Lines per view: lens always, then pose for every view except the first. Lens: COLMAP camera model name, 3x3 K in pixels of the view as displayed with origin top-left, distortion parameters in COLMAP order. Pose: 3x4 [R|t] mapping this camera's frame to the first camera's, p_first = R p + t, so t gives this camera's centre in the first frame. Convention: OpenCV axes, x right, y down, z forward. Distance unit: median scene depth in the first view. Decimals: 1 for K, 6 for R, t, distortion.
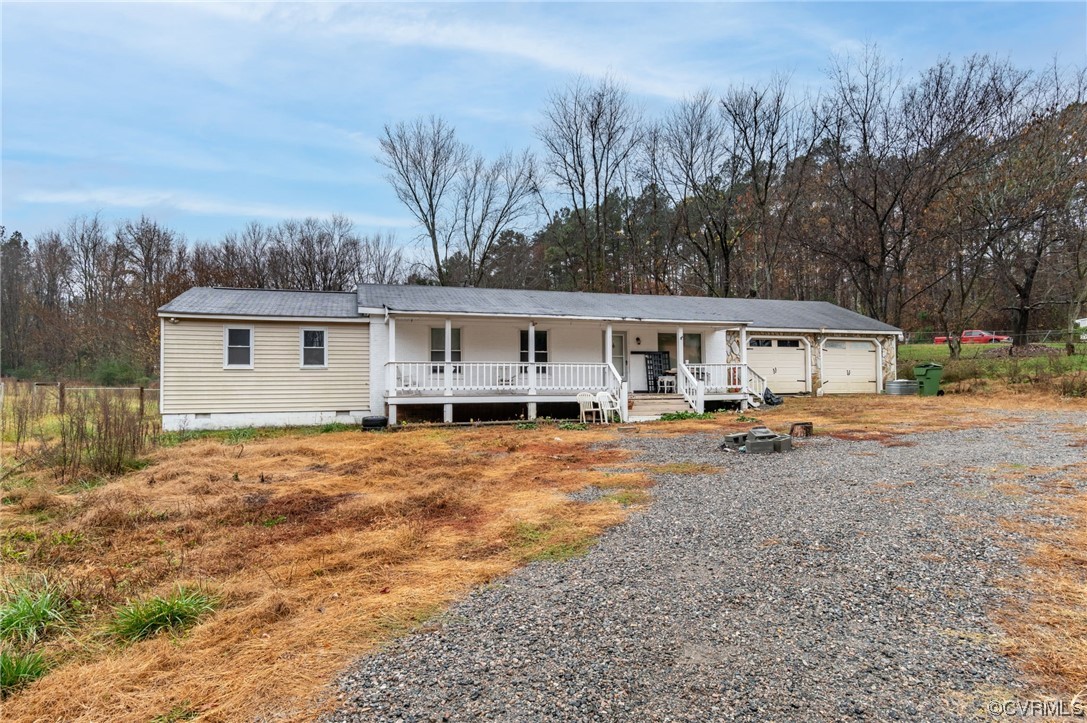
lens RADIAL K [[552.7, 0, 544.3], [0, 552.7, 362.3], [0, 0, 1]] dist [0.005753, 0.000232]
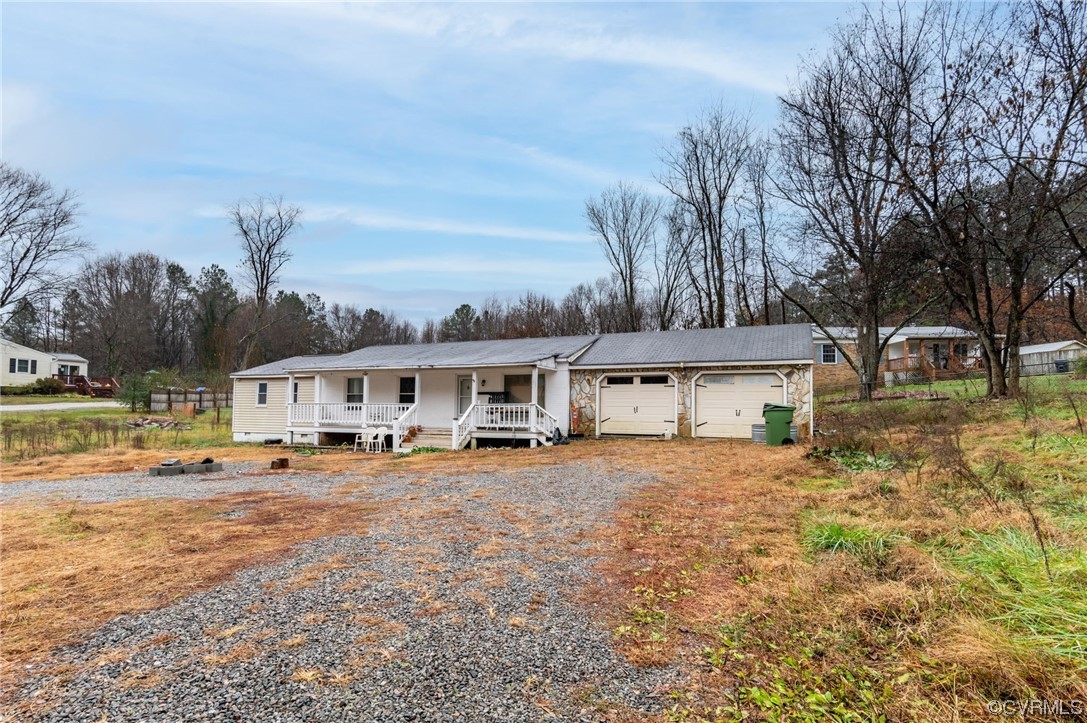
lens RADIAL K [[552.7, 0, 545.5], [0, 552.7, 364.2], [0, 0, 1]] dist [0.005753, 0.000232]
pose [[0.784093, -0.047774, -0.618802, 0.867396], [0.002261, 0.997246, -0.074126, 0.006310], [0.620639, 0.056723, 0.782042, 0.187976]]
